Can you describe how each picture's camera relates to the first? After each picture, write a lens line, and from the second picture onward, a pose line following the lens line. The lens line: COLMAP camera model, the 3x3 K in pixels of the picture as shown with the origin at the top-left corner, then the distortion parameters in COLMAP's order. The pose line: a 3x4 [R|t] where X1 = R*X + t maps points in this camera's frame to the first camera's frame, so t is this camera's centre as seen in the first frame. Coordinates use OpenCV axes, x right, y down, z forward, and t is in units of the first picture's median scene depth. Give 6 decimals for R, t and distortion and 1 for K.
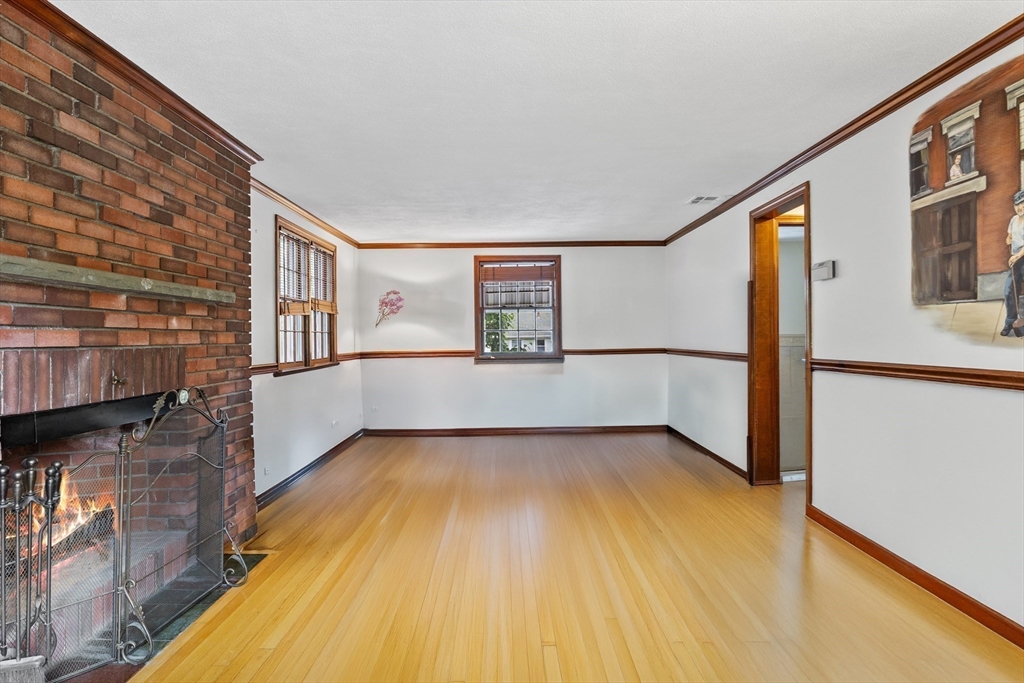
lens RADIAL K [[616.9, 0, 511.0], [0, 616.9, 336.9], [0, 0, 1]] dist [0.000364, 0.000159]
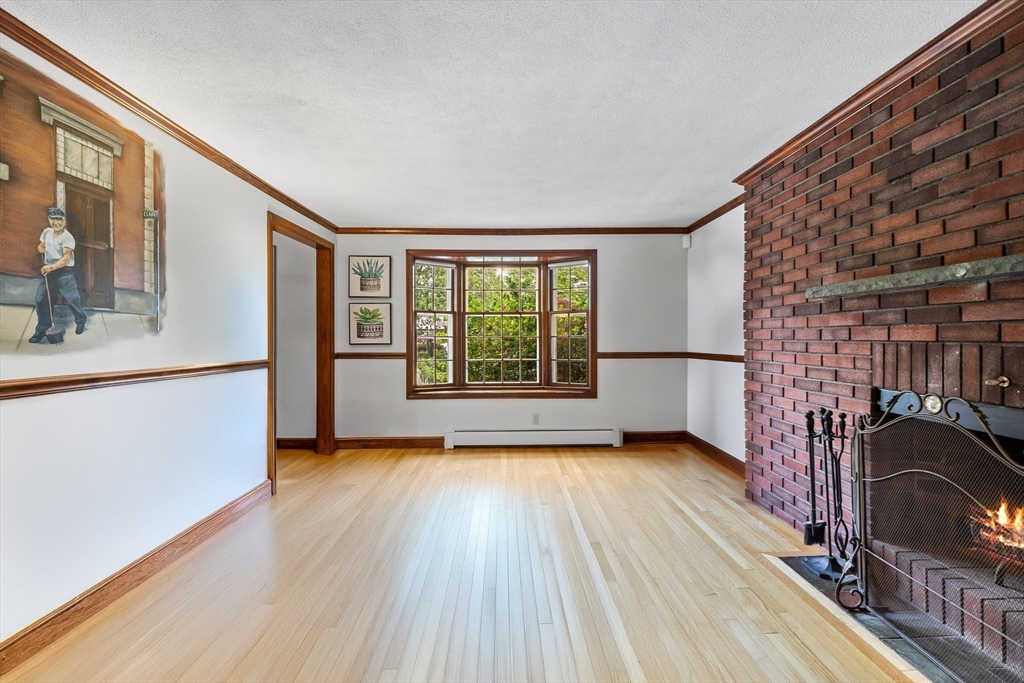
lens RADIAL K [[450.2, 0, 509.0], [0, 450.2, 340.8], [0, 0, 1]] dist [0.003130, 0.000486]
pose [[-0.999895, 0.013201, -0.005998, 0.045659], [0.013216, 0.999910, -0.002411, 0.006885], [0.005965, -0.002490, -0.999979, 1.753659]]
